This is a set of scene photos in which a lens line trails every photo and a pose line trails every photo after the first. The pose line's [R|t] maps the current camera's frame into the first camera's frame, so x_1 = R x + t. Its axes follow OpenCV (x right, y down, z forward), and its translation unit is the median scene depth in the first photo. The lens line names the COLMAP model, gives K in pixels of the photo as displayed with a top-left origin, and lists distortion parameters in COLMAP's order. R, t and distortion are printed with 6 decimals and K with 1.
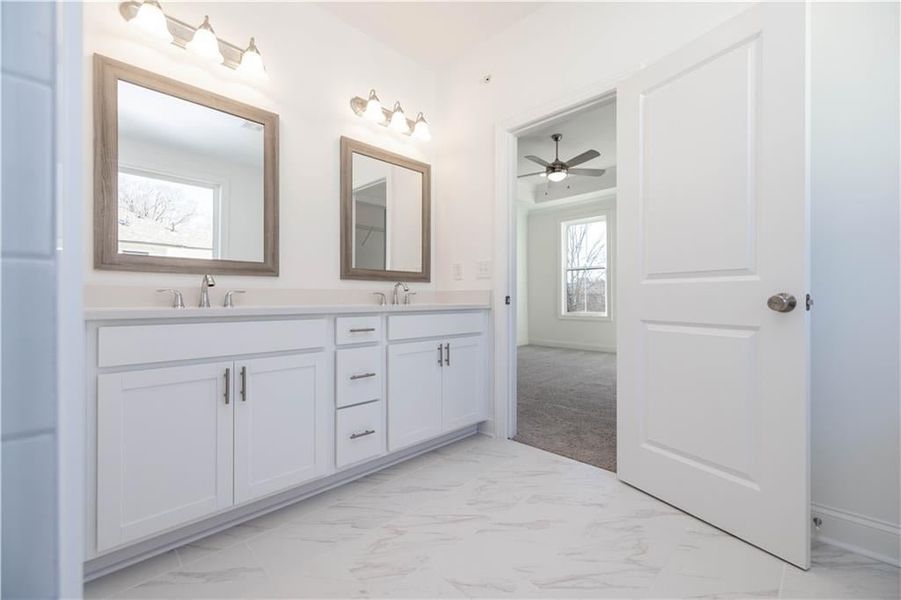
lens RADIAL K [[394.3, 0, 452.5], [0, 394.3, 301.5], [0, 0, 1]] dist [0.001455, 0.000251]
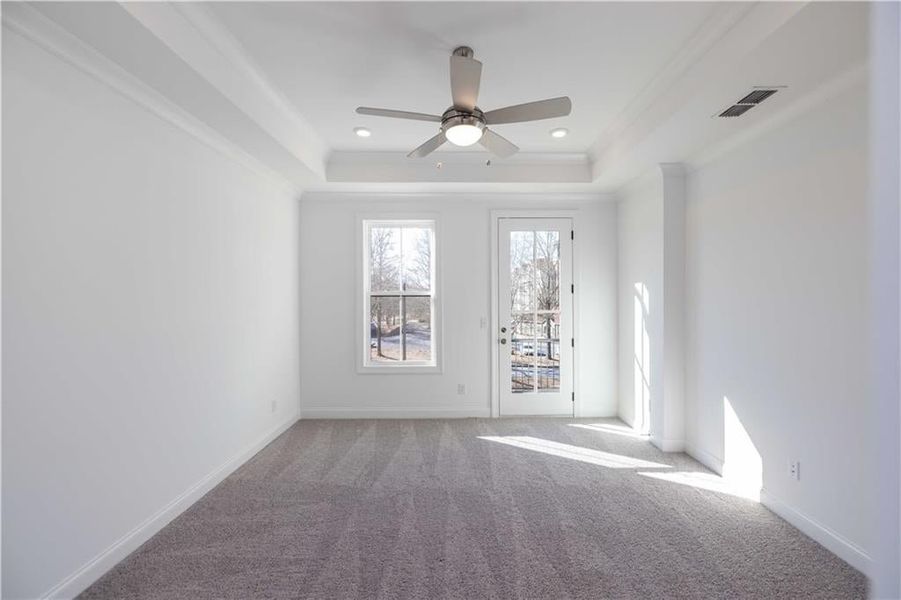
lens RADIAL K [[394.3, 0, 452.5], [0, 394.3, 301.5], [0, 0, 1]] dist [0.001455, 0.000251]
pose [[0.672884, -0.000125, 0.739748, -0.115572], [0.004297, 0.999984, -0.003739, -0.082118], [-0.739735, 0.005694, 0.672874, 0.571373]]
